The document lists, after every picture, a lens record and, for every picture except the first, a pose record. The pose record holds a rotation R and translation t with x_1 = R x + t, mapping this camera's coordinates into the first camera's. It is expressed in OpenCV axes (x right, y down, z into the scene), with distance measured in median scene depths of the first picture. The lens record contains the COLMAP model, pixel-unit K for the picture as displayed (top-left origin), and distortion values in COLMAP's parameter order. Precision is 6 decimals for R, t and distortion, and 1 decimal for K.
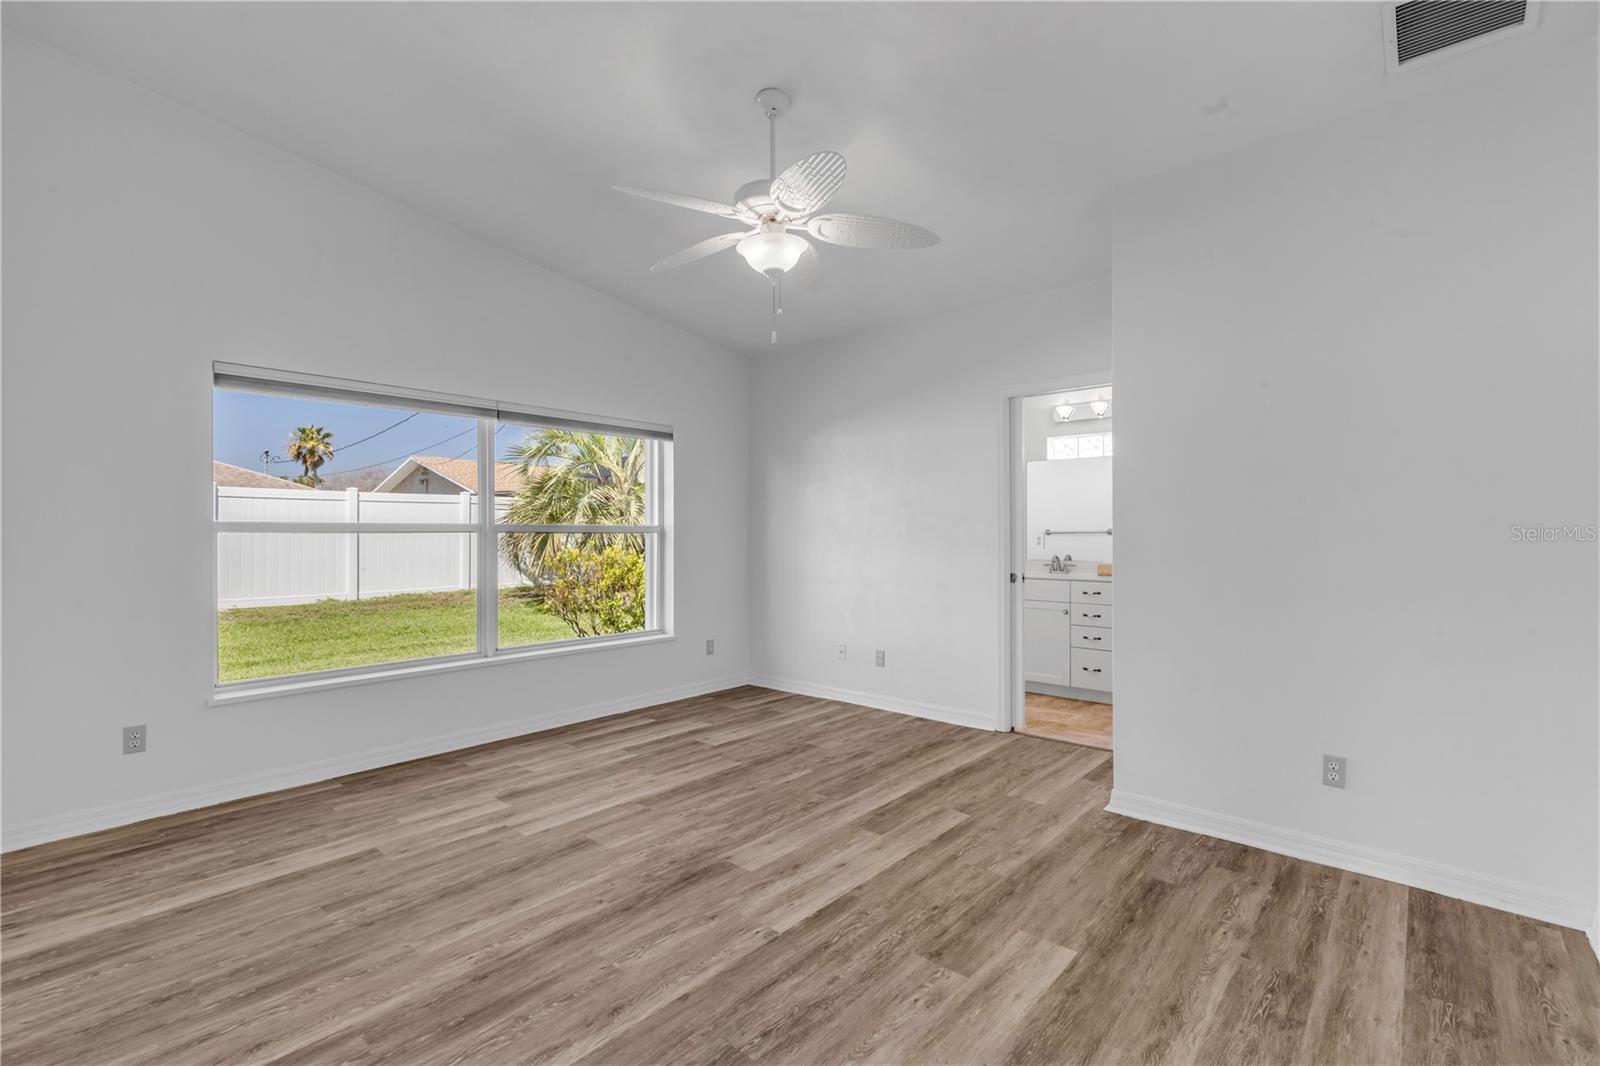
lens RADIAL K [[721.3, 0, 800.0], [0, 721.3, 533.0], [0, 0, 1]] dist [0.004340, -0.000213]
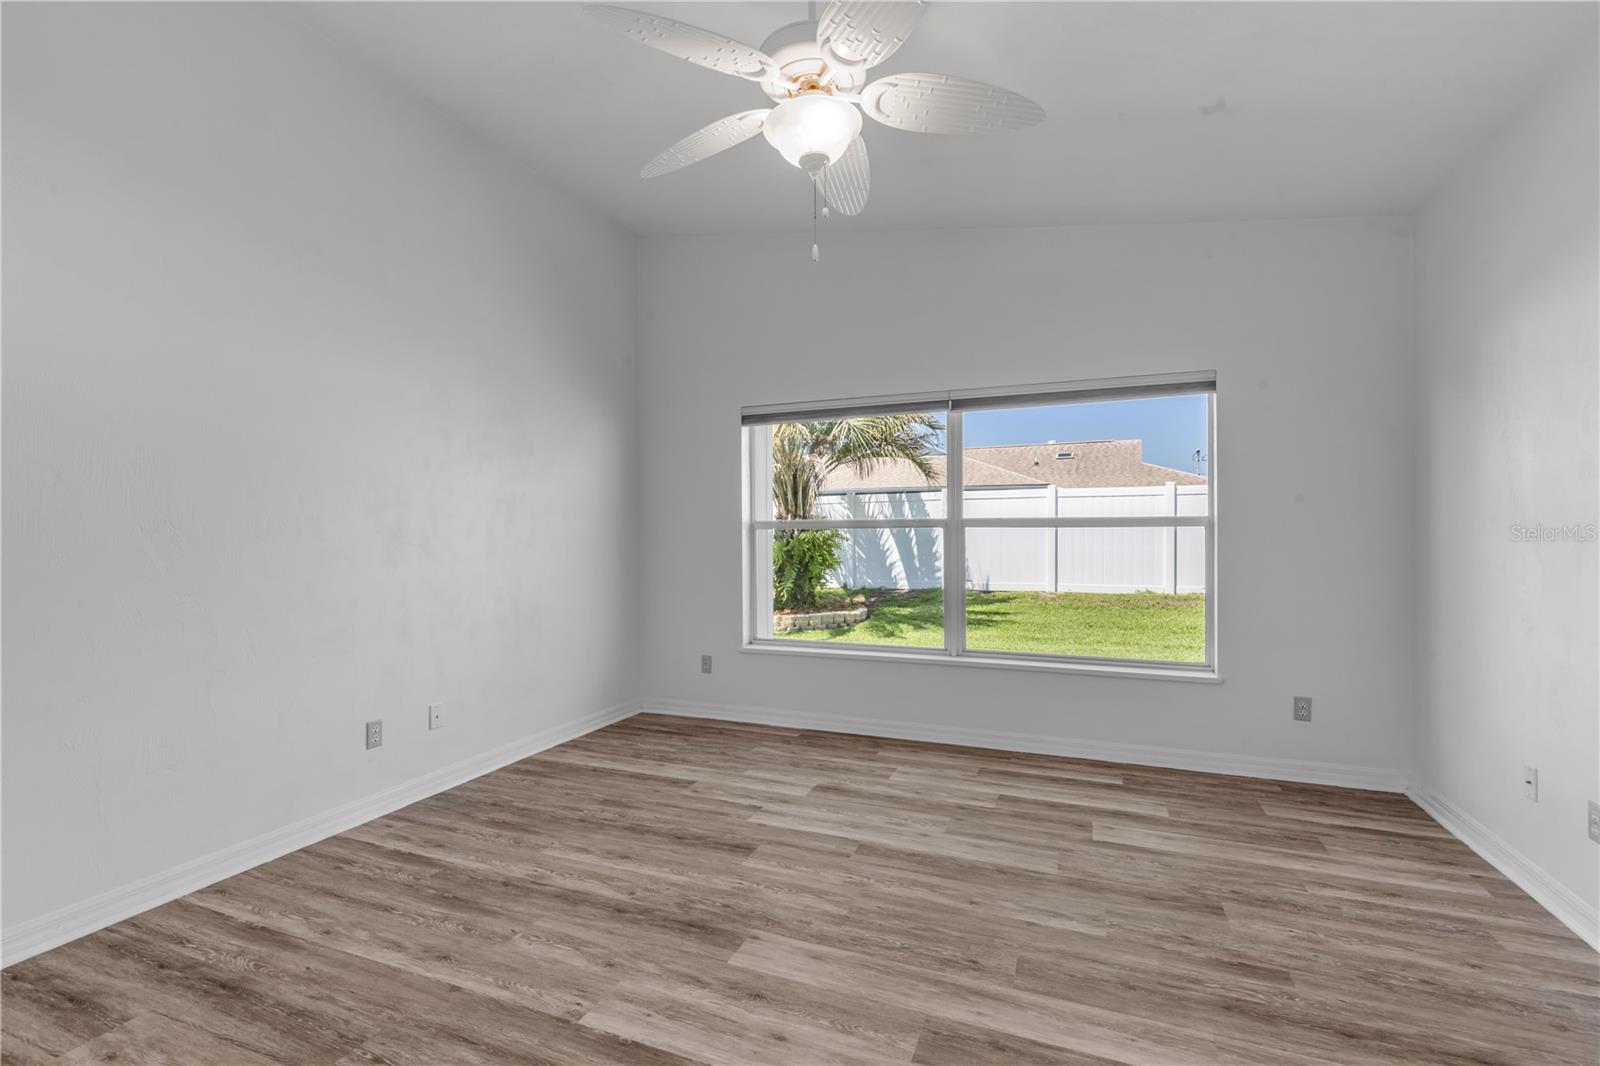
lens RADIAL K [[721.3, 0, 800.0], [0, 721.3, 533.0], [0, 0, 1]] dist [0.004340, -0.000213]
pose [[0.324366, 0.004530, -0.945921, 0.609714], [0.003969, 0.999973, 0.006150, 0.001118], [0.945923, -0.005749, 0.324339, 0.727769]]
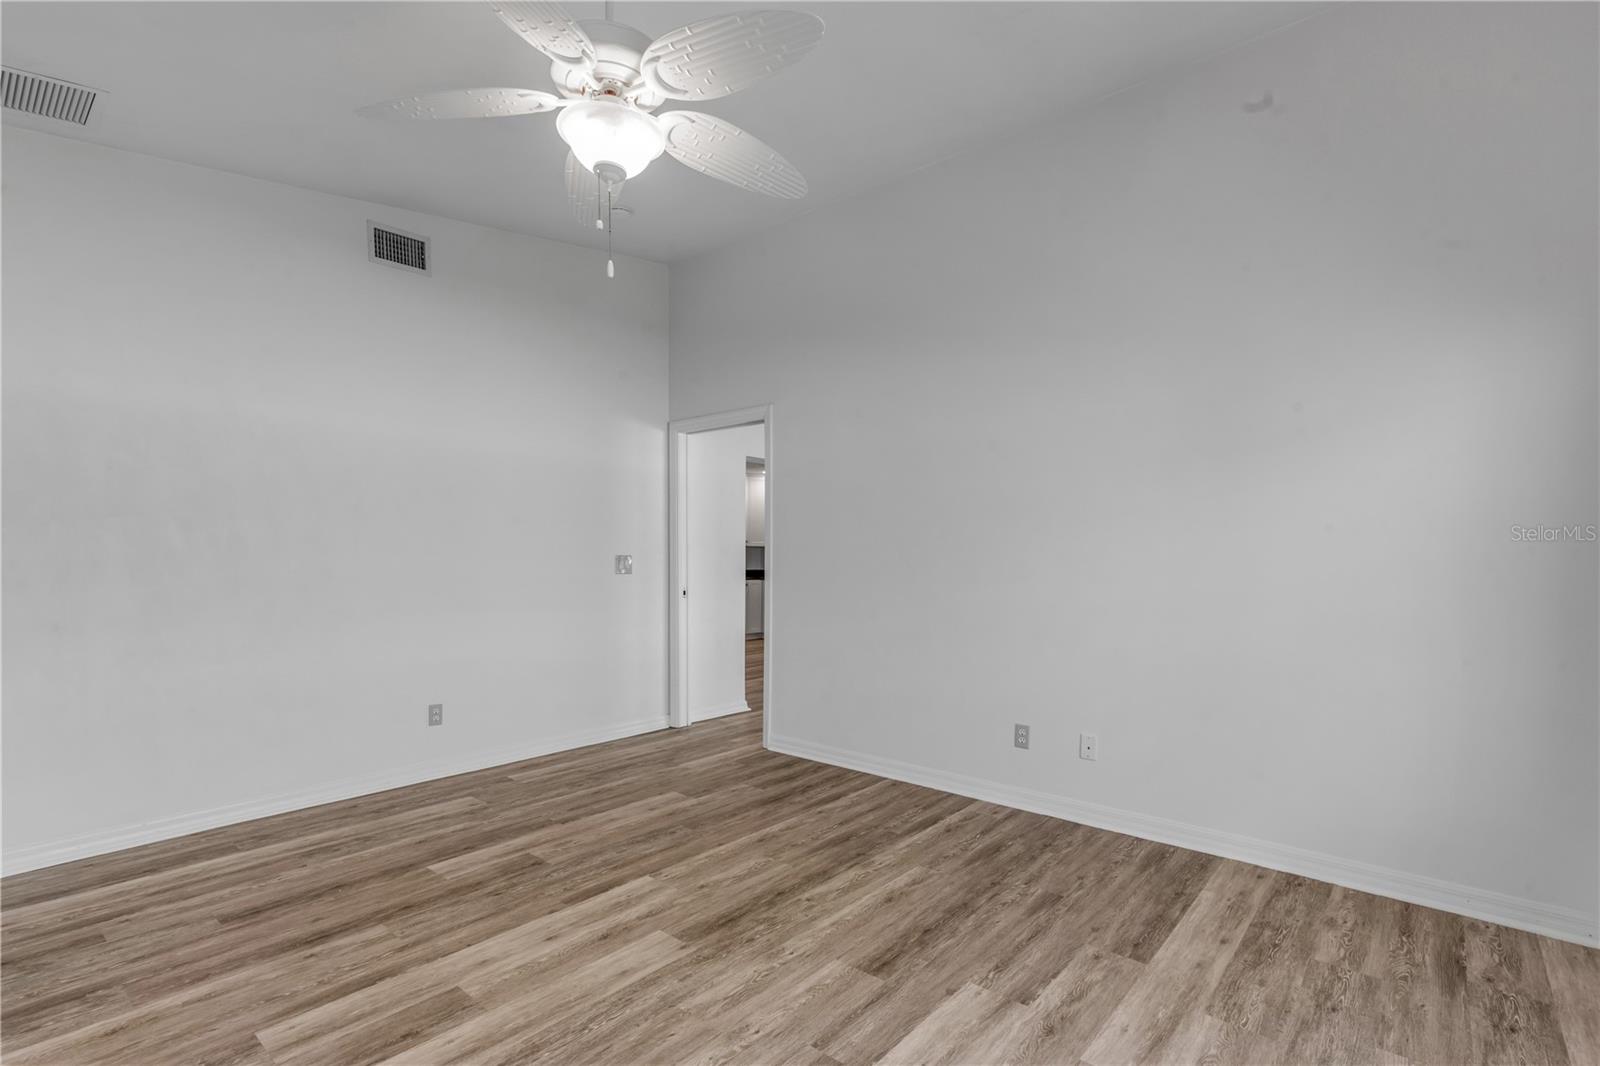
lens RADIAL K [[738.2, 0, 796.6], [0, 738.2, 530.5], [0, 0, 1]] dist [0.000058, -0.000011]
pose [[-0.999976, -0.004095, -0.005595, -0.202886], [-0.003880, 0.999272, -0.037958, 0.009634], [0.005746, -0.037936, -0.999264, 1.701560]]
